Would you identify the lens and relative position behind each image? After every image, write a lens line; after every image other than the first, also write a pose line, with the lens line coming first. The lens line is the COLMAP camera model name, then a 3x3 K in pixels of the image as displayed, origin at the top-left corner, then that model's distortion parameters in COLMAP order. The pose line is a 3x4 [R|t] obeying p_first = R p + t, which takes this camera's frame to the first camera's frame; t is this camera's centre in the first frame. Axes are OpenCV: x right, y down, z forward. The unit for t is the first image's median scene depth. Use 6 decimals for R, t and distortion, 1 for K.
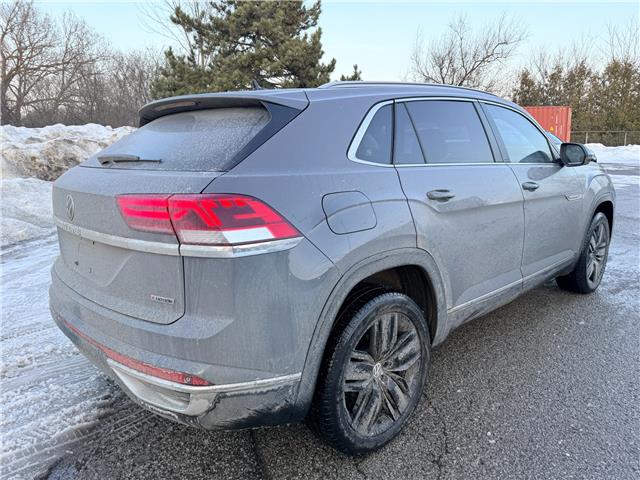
lens RADIAL K [[461.7, 0, 320.9], [0, 461.7, 242.5], [0, 0, 1]] dist [0.006415, -0.024400]
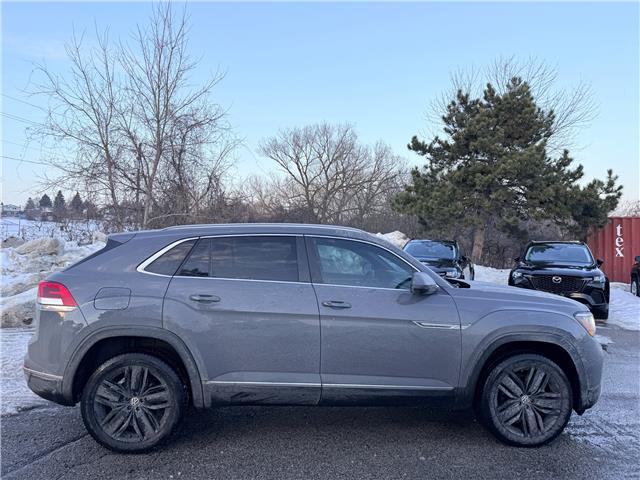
lens RADIAL K [[461.7, 0, 320.9], [0, 461.7, 242.5], [0, 0, 1]] dist [0.006415, -0.024400]
pose [[0.763711, 0.031805, -0.644775, 0.286563], [-0.167505, 0.974341, -0.150342, -0.022663], [0.623449, 0.222821, 0.749442, 0.014143]]
